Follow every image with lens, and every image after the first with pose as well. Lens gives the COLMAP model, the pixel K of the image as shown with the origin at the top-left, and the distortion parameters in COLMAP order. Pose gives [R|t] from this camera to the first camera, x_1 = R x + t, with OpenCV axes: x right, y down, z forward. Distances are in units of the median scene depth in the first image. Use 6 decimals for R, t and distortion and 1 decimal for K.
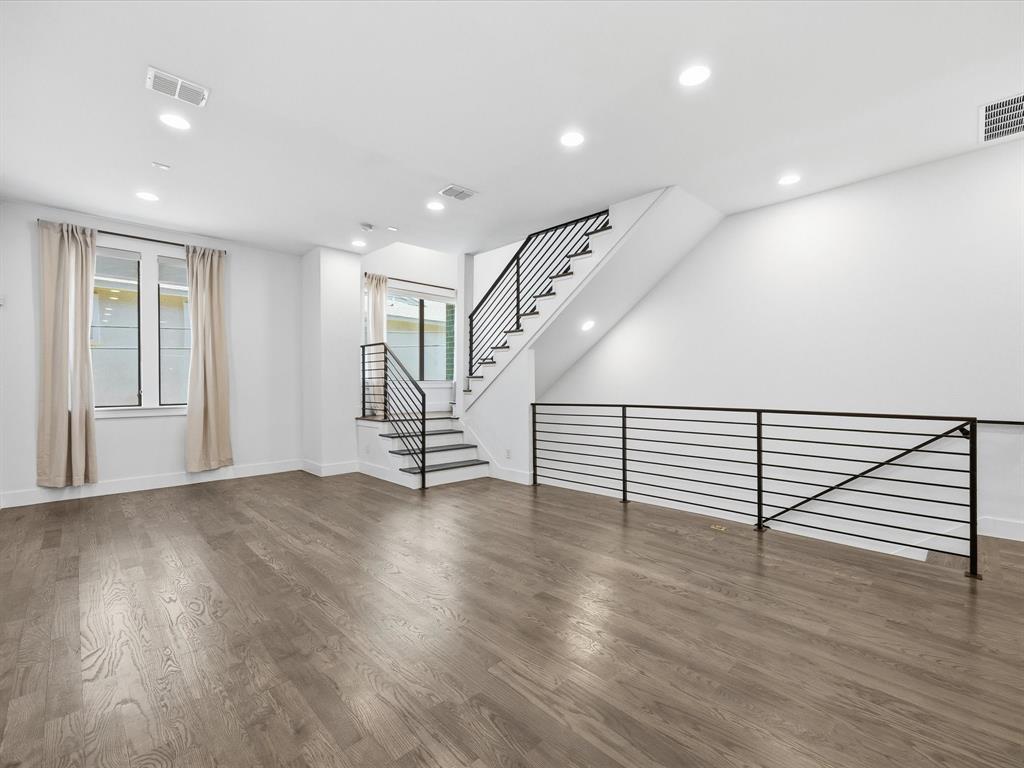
lens RADIAL K [[449.6, 0, 512.0], [0, 449.6, 384.0], [0, 0, 1]] dist [-0.000467, 0.000457]
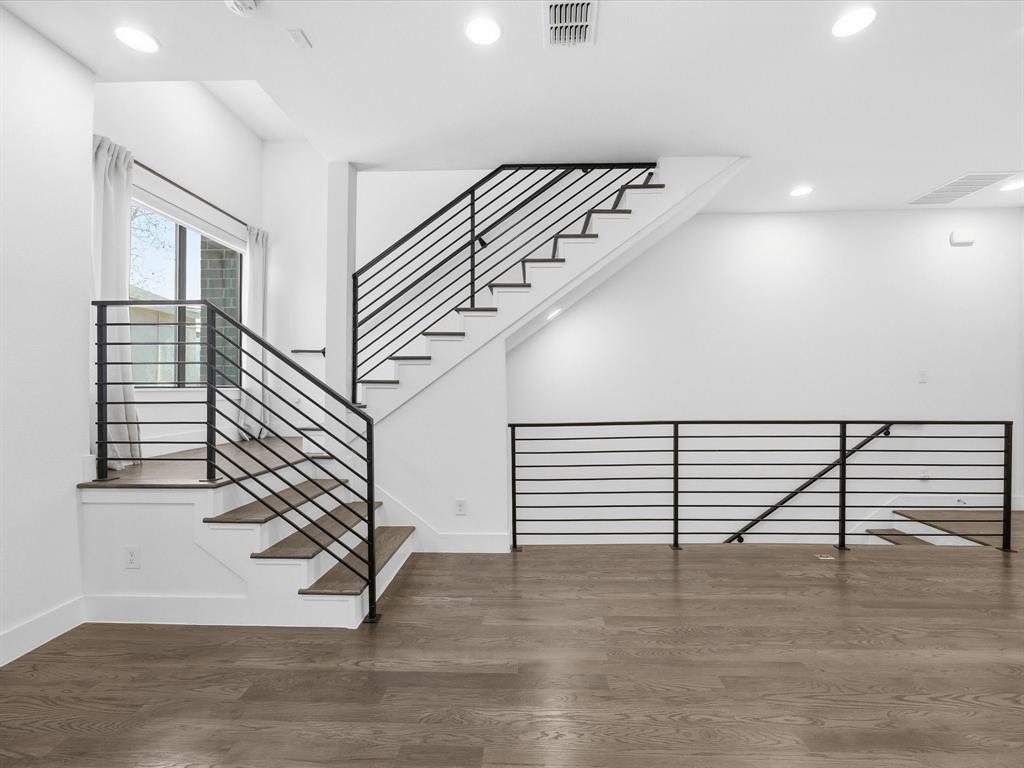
lens RADIAL K [[449.6, 0, 512.0], [0, 449.6, 384.0], [0, 0, 1]] dist [-0.000467, 0.000457]
pose [[0.719544, 0.004371, 0.694433, -0.406968], [0.001756, 0.999966, -0.008114, -0.009756], [-0.694444, 0.007058, 0.719512, 0.534787]]
